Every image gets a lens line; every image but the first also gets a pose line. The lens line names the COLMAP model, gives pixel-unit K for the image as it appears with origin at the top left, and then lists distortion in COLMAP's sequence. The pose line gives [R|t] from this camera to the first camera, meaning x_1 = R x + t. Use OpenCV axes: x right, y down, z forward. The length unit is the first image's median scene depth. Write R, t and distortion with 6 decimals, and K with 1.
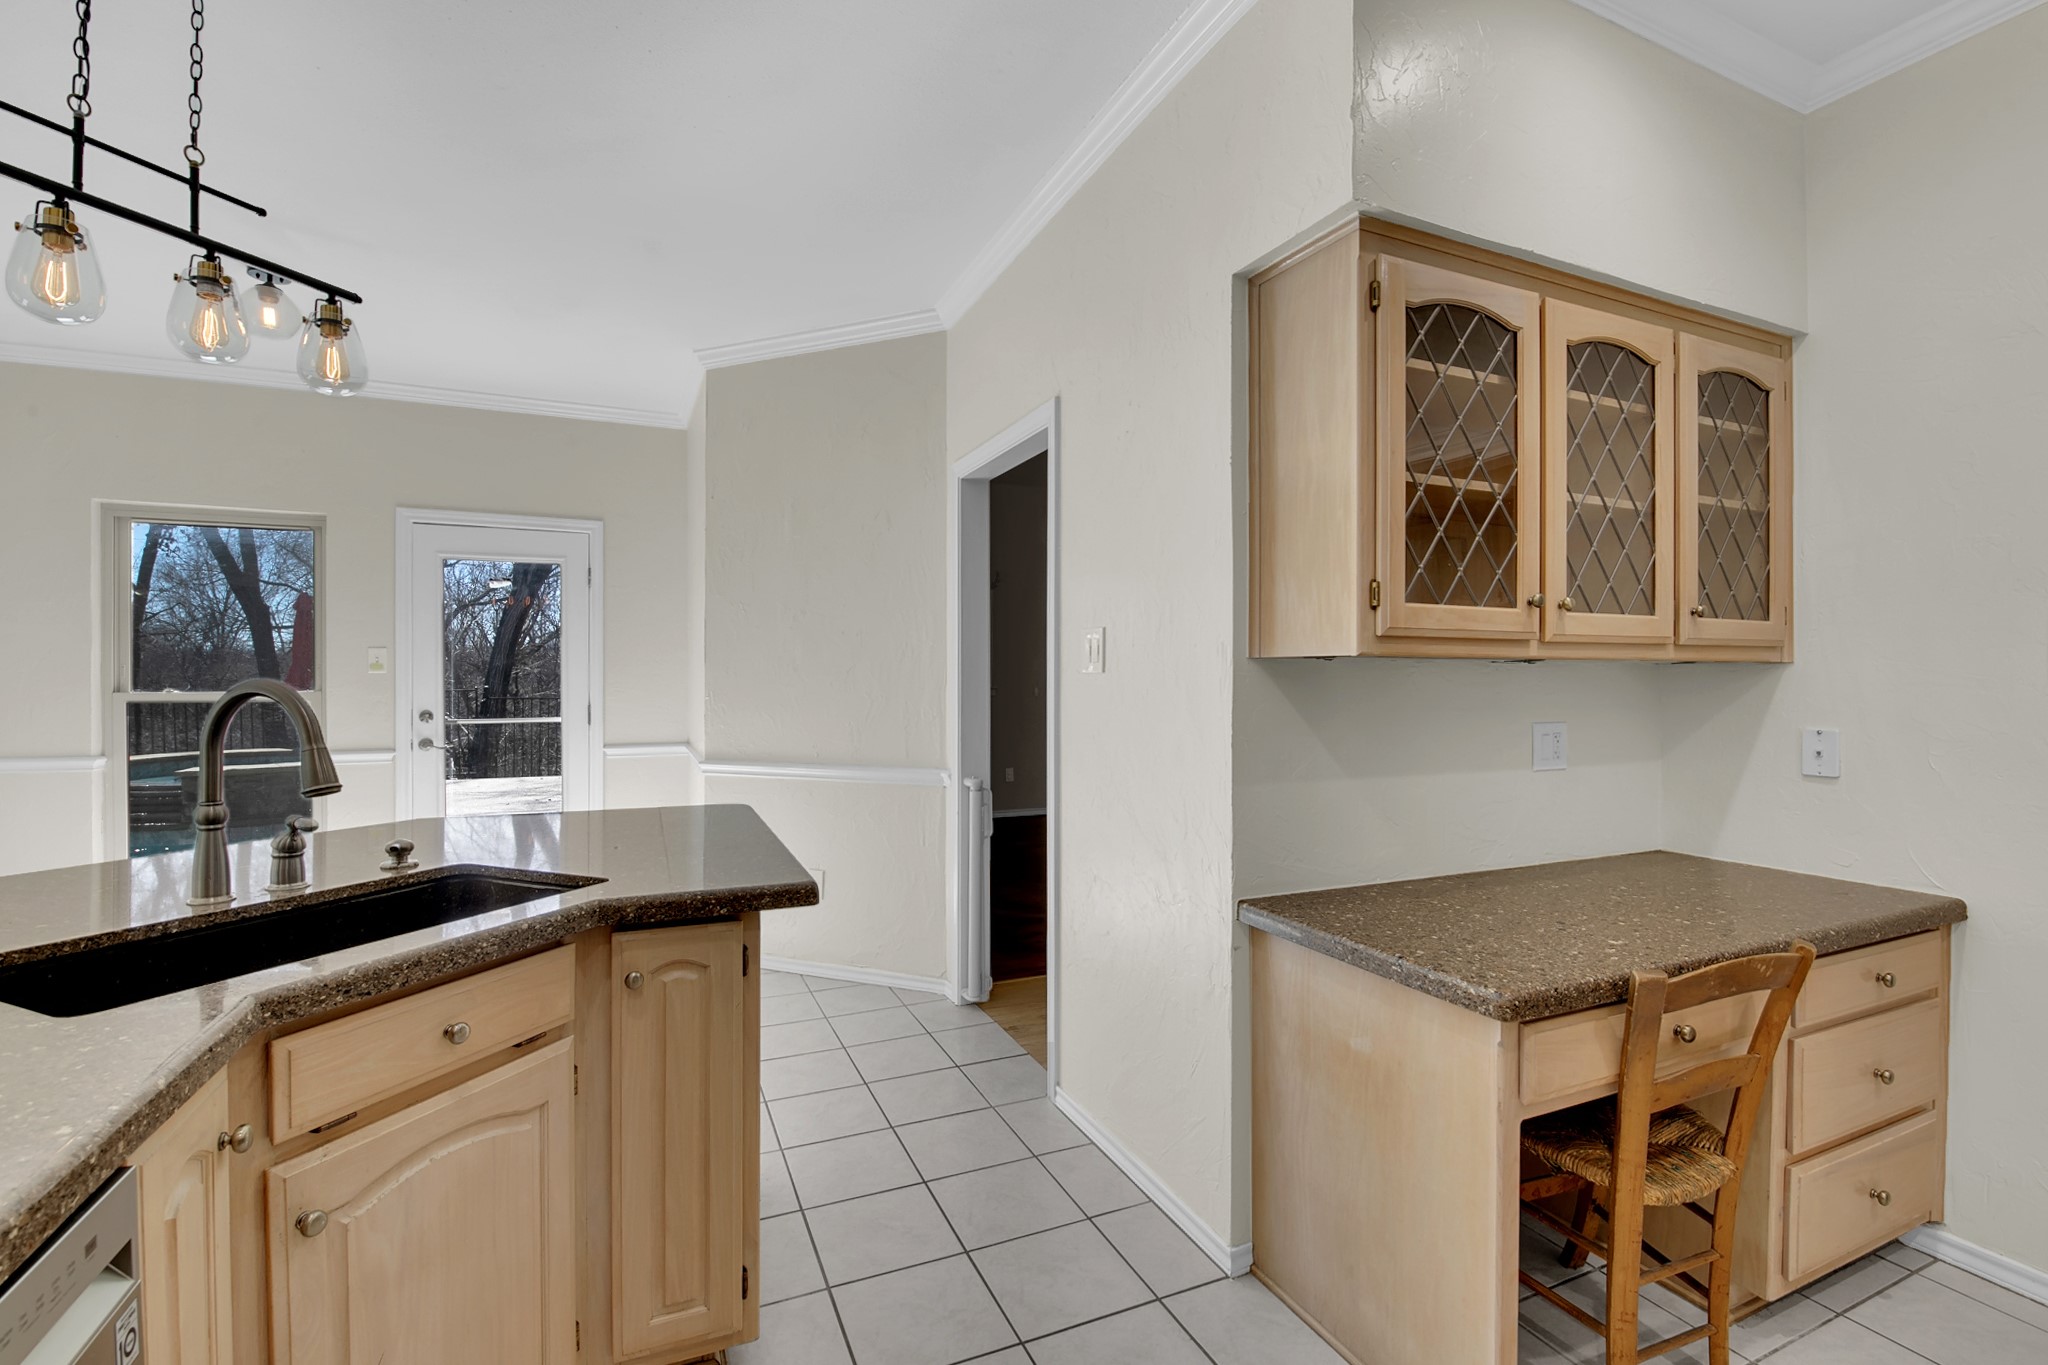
lens RADIAL K [[965.0, 0, 1059.5], [0, 965.0, 685.2], [0, 0, 1]] dist [-0.003158, -0.000931]
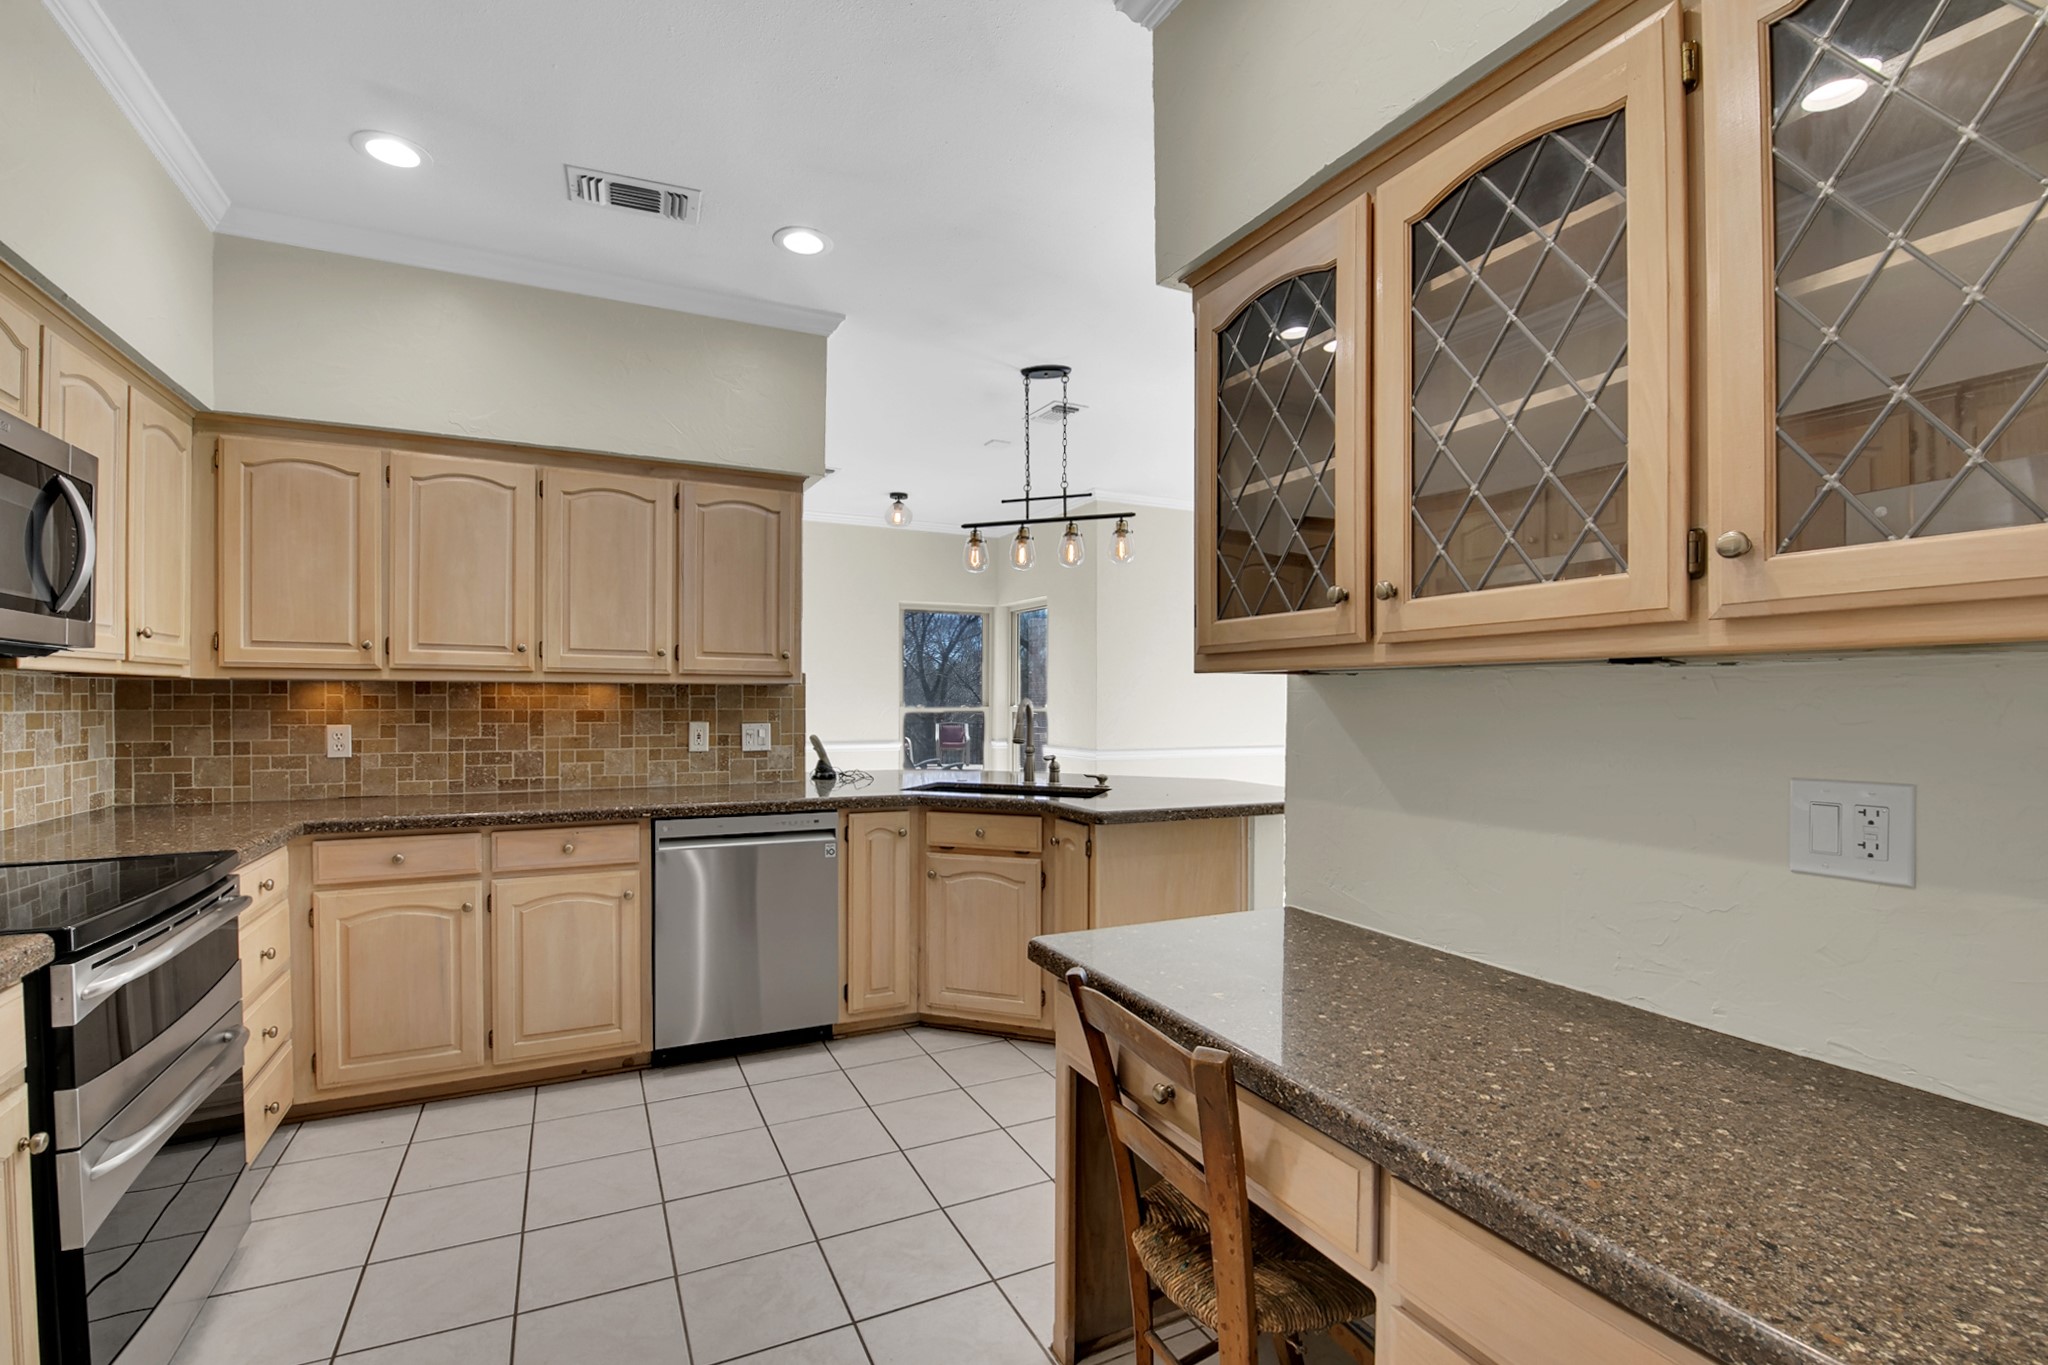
lens RADIAL K [[902.6, 0, 1021.0], [0, 902.6, 693.6], [0, 0, 1]] dist [-0.000574, -0.000146]
pose [[0.023782, -0.004884, -0.999705, 1.250202], [-0.011772, 0.999917, -0.005165, 0.000795], [0.999648, 0.011891, 0.023722, 0.731745]]
